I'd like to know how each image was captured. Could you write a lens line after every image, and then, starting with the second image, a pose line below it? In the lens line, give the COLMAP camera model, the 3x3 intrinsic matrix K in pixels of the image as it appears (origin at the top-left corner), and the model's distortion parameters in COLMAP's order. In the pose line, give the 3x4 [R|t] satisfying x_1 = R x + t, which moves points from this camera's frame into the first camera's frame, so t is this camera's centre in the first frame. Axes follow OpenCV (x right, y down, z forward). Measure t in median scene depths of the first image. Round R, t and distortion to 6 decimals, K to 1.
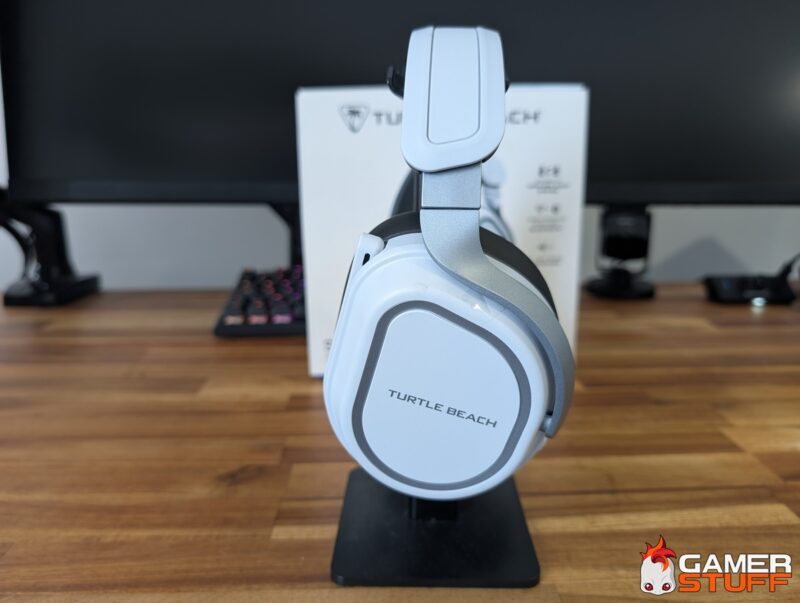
lens RADIAL K [[610.9, 0, 391.5], [0, 610.9, 309.6], [0, 0, 1]] dist [-0.034400, 0.016659]
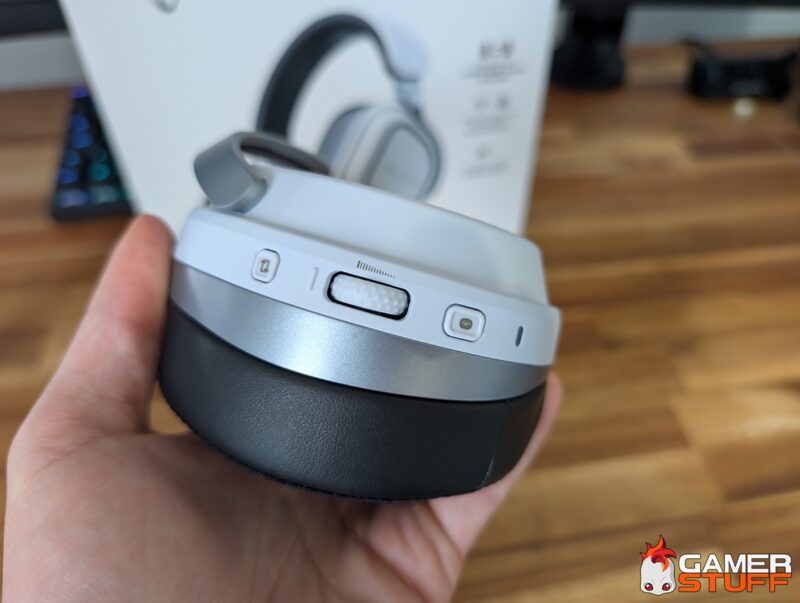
lens RADIAL K [[610.9, 0, 403.3], [0, 610.9, 315.6], [0, 0, 1]] dist [-0.034400, 0.016659]
pose [[0.993101, -0.082779, 0.083055, 0.099992], [0.022857, 0.831351, 0.555278, -0.387892], [-0.115014, -0.549549, 0.827507, 0.385364]]
